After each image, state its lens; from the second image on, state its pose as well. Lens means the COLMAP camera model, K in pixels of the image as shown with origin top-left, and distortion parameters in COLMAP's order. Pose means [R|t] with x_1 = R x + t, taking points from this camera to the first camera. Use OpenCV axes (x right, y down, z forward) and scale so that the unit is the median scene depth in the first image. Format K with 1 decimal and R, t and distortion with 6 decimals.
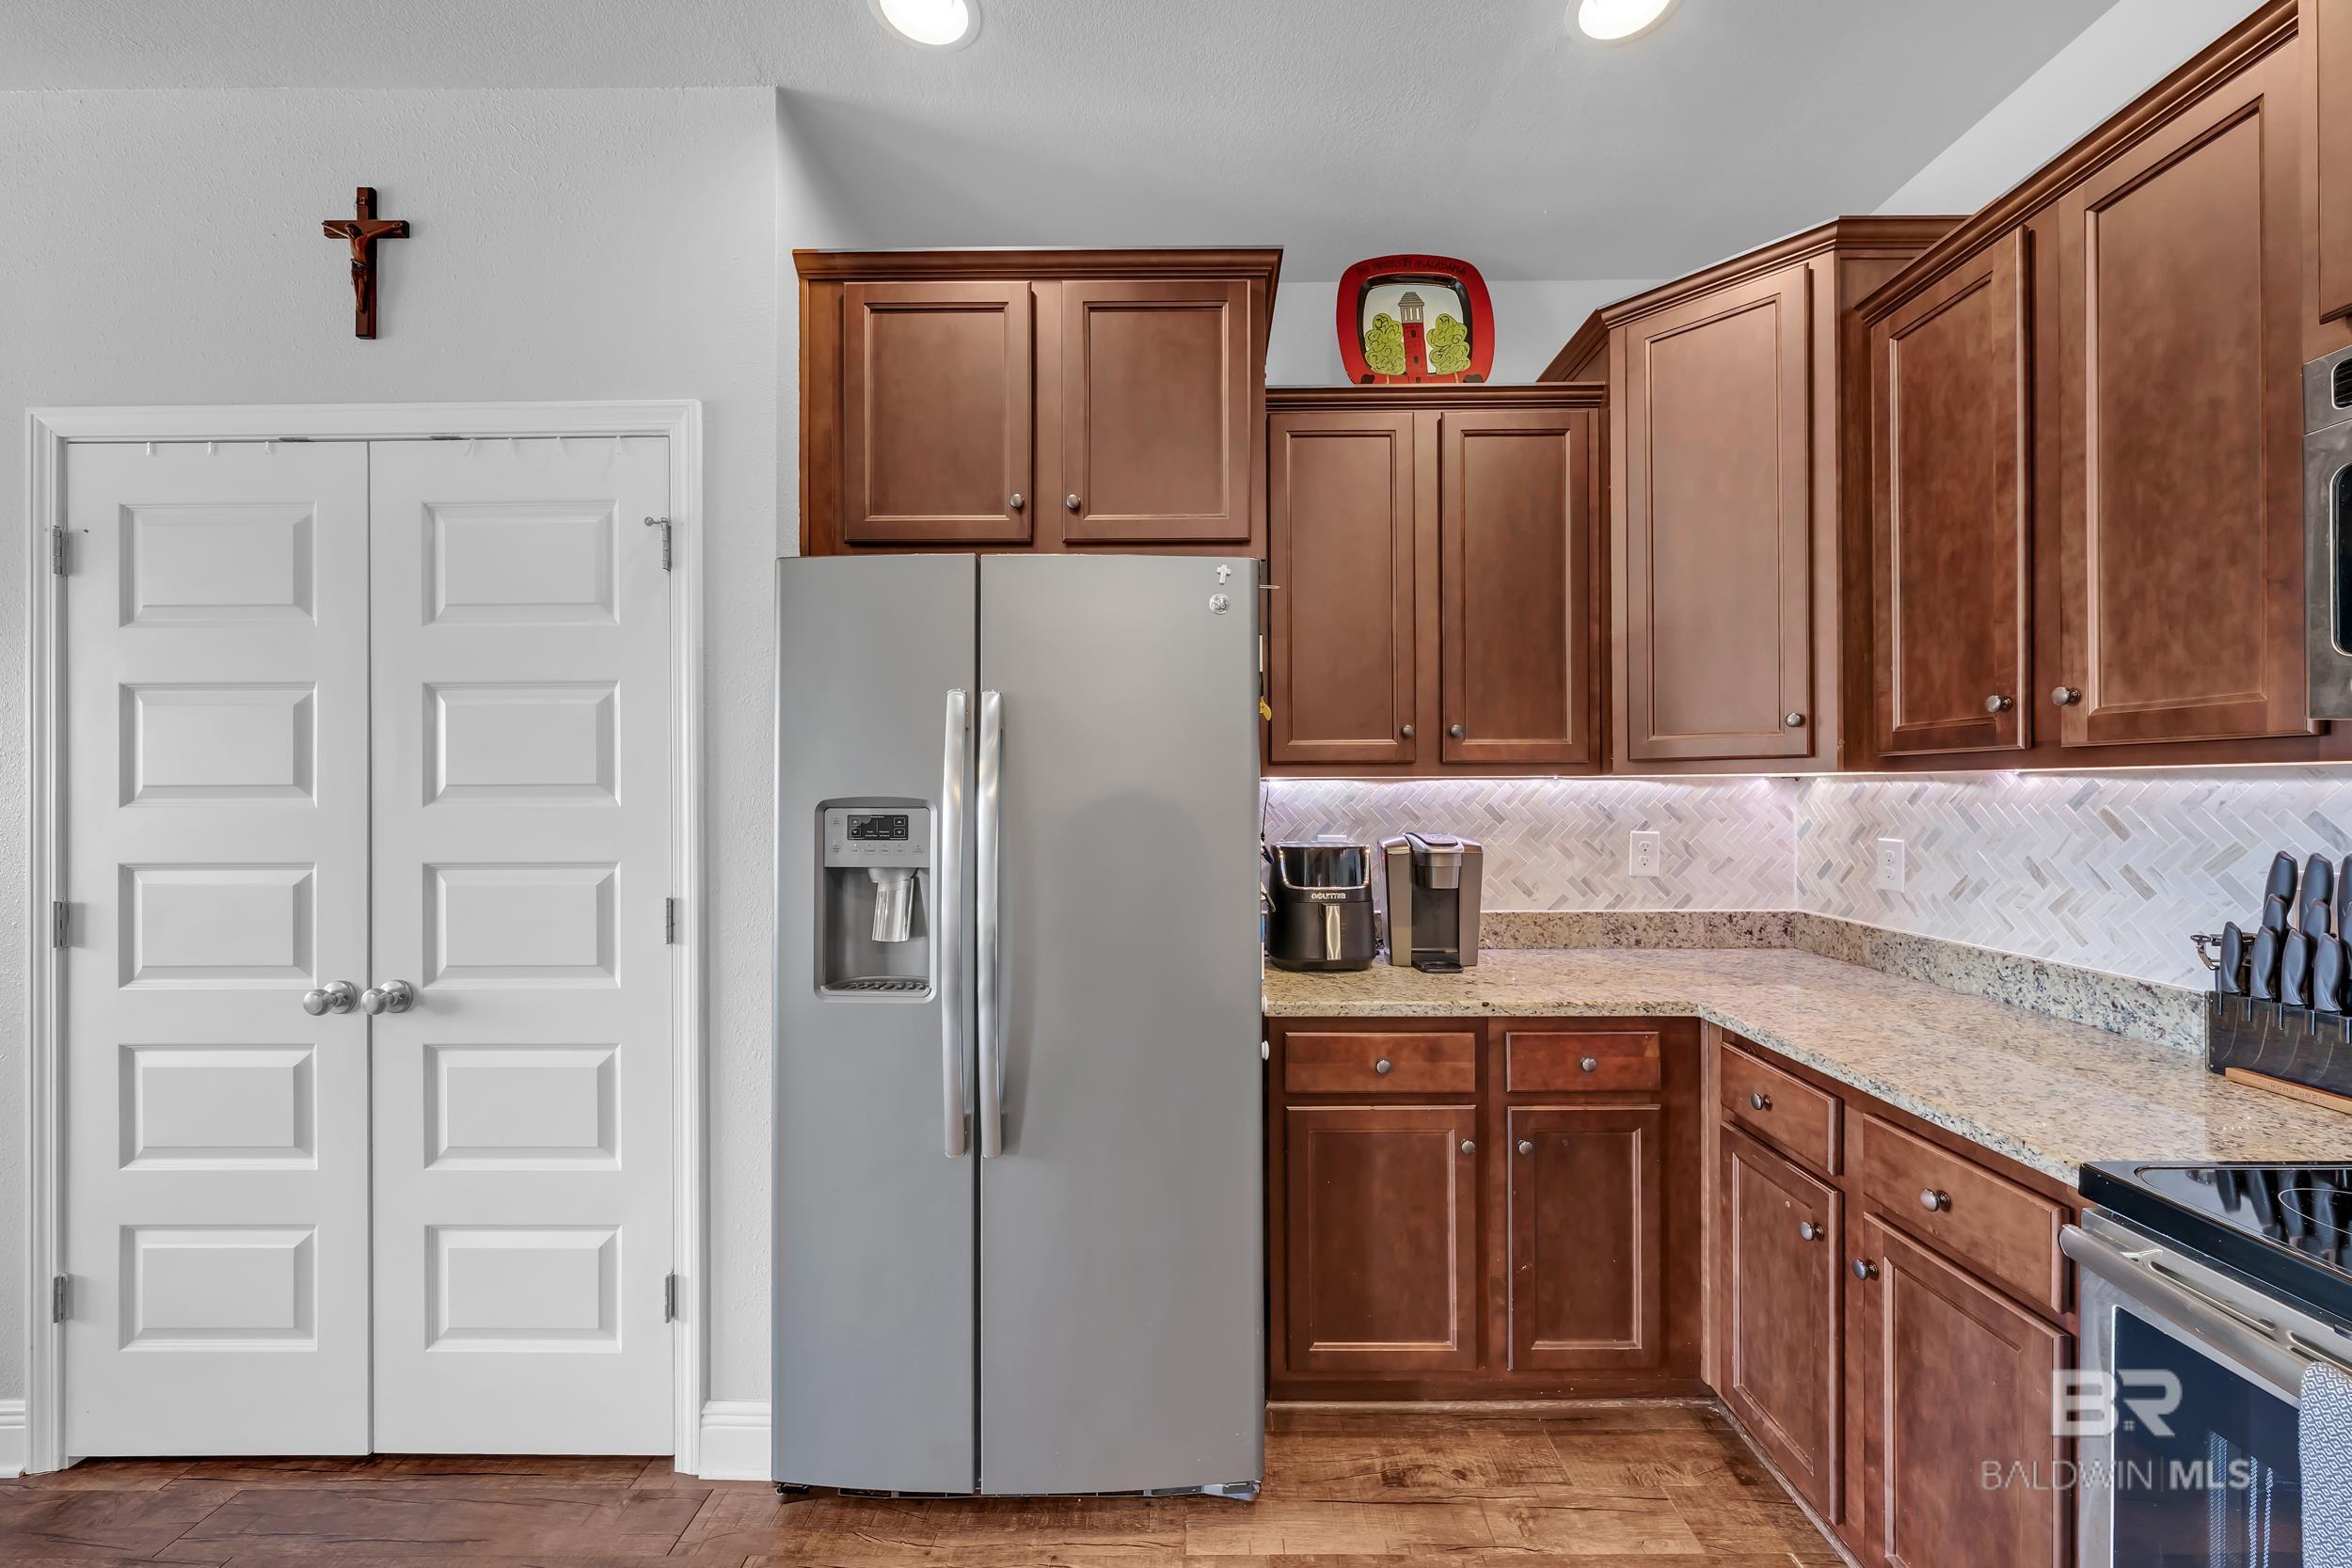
lens RADIAL K [[908.2, 0, 1180.0], [0, 908.2, 788.5], [0, 0, 1]] dist [-0.003814, 0.001001]
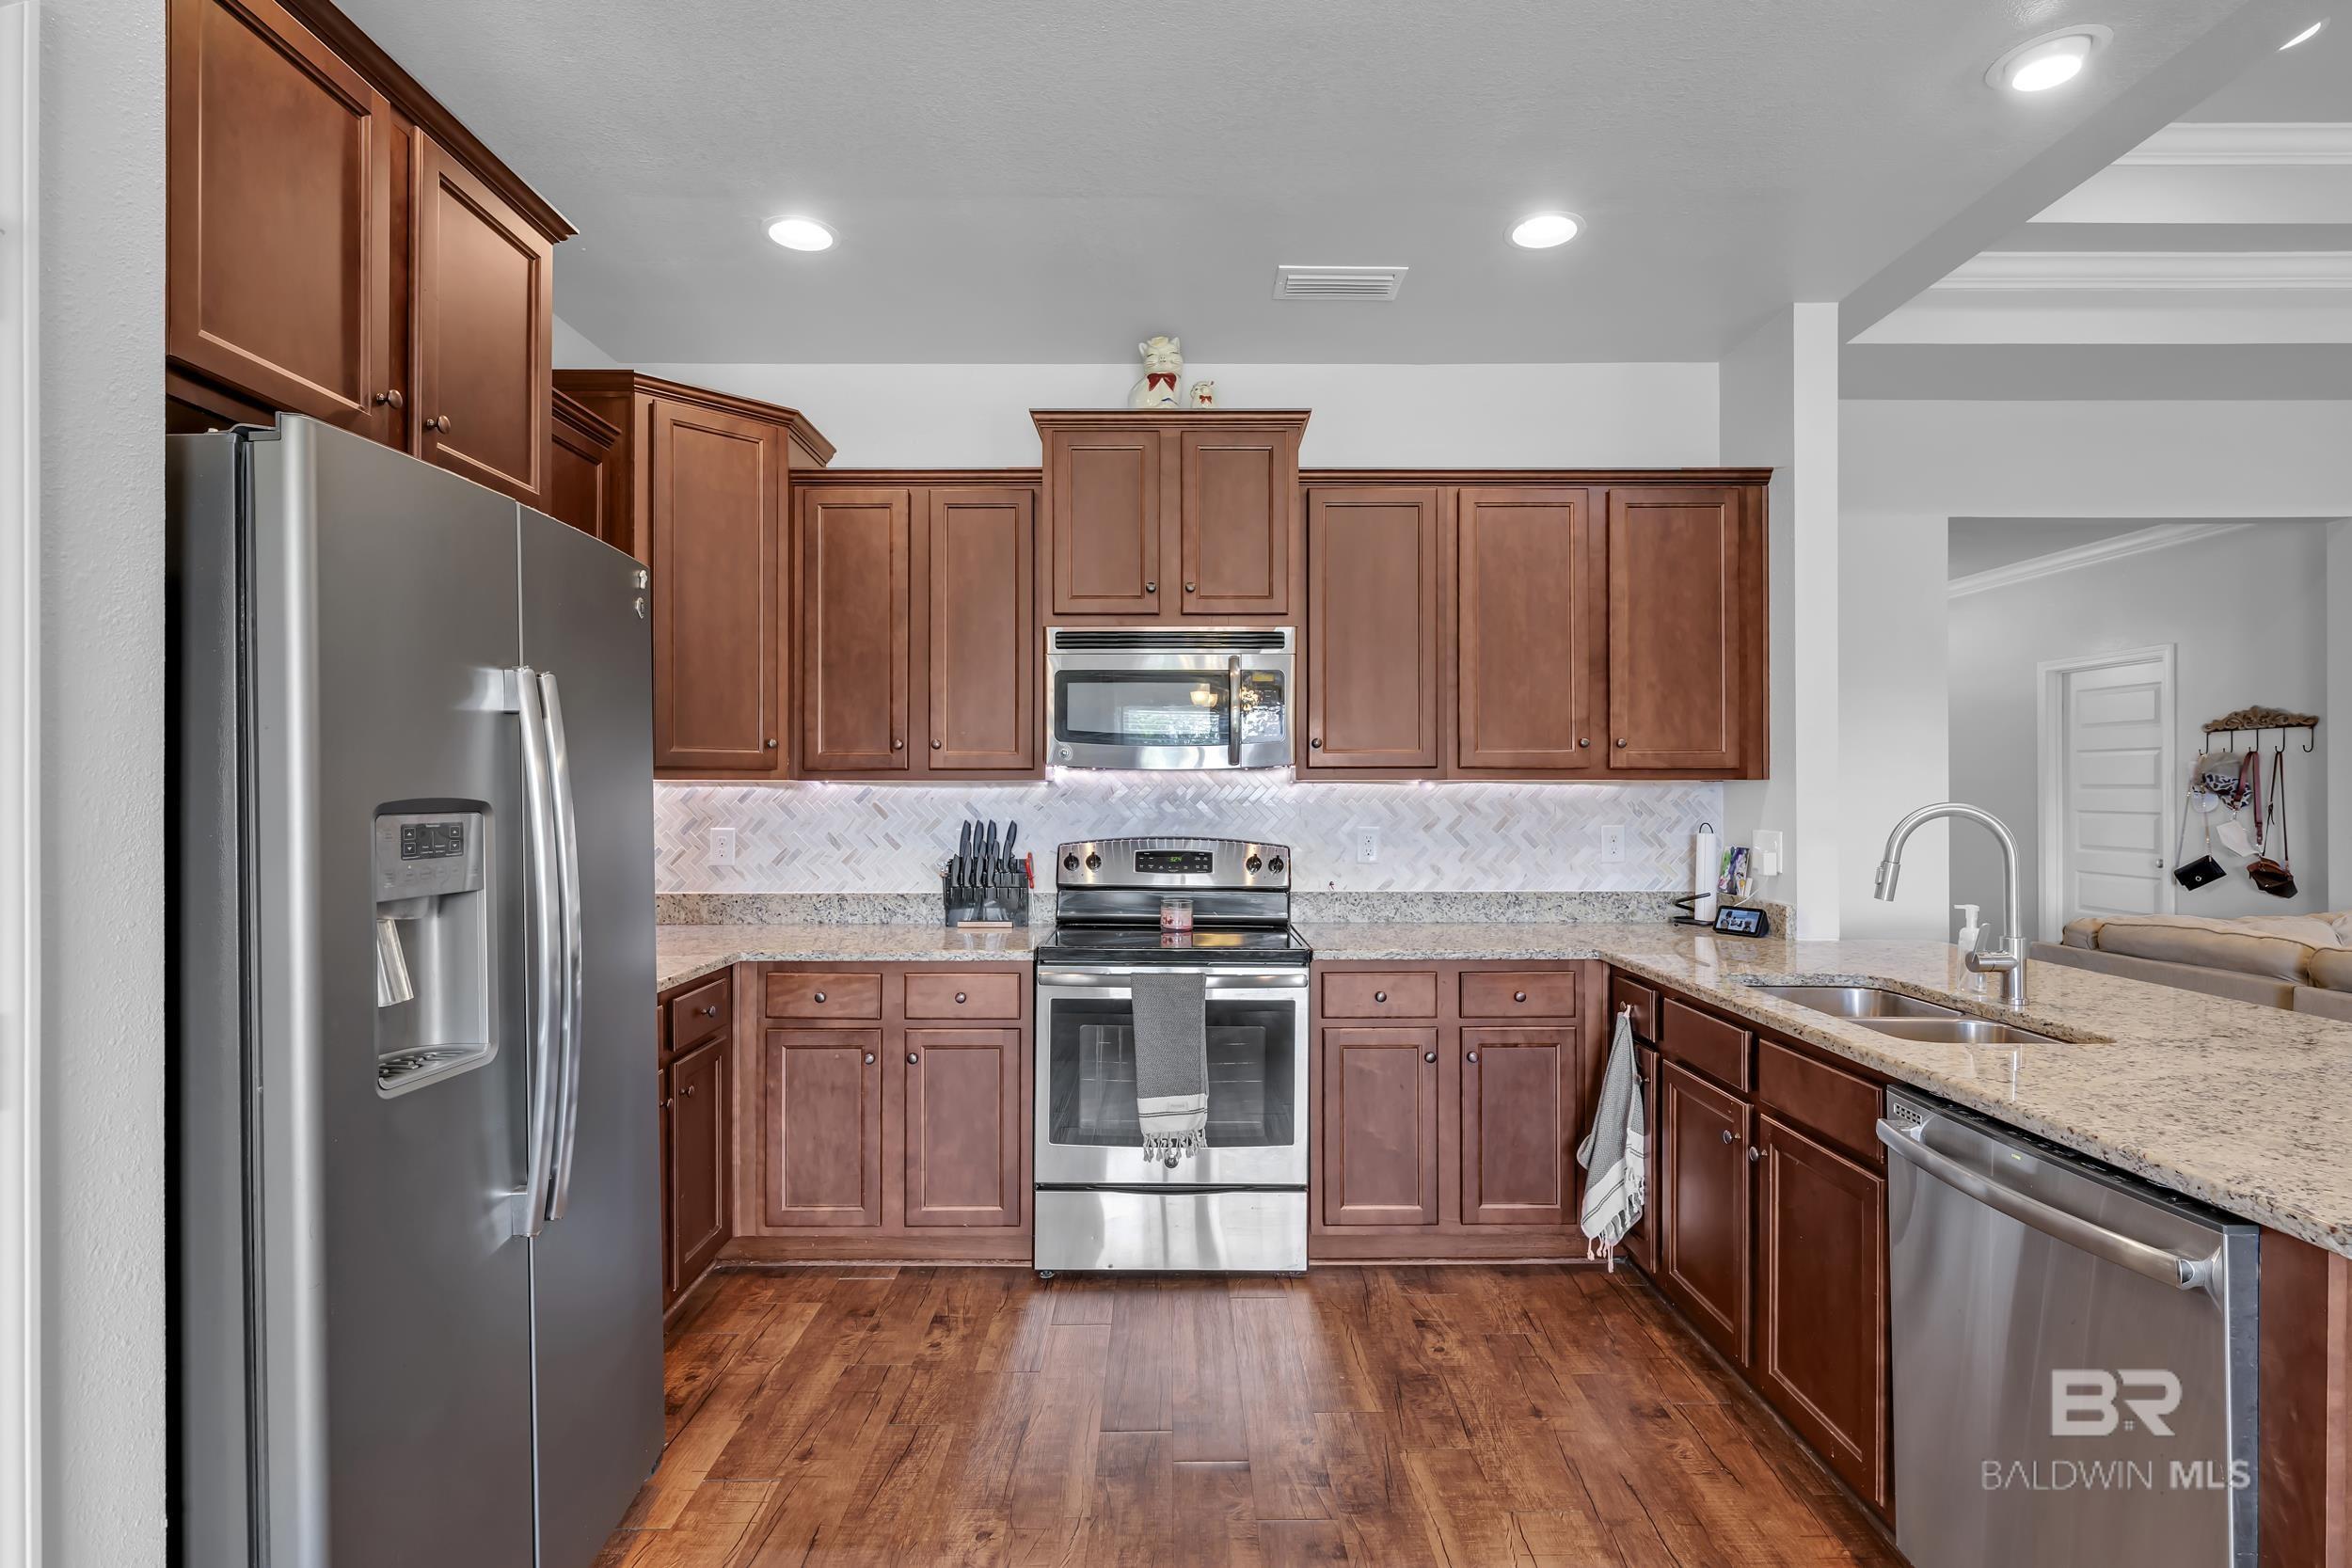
lens RADIAL K [[1132.5, 0, 1188.9], [0, 1132.5, 789.3], [0, 0, 1]] dist [0.003763, 0.000572]
pose [[-0.017977, 0.005547, 0.999823, -1.141728], [0.000300, 0.999985, -0.005543, 0.007644], [-0.999838, 0.000200, -0.017979, 0.377589]]
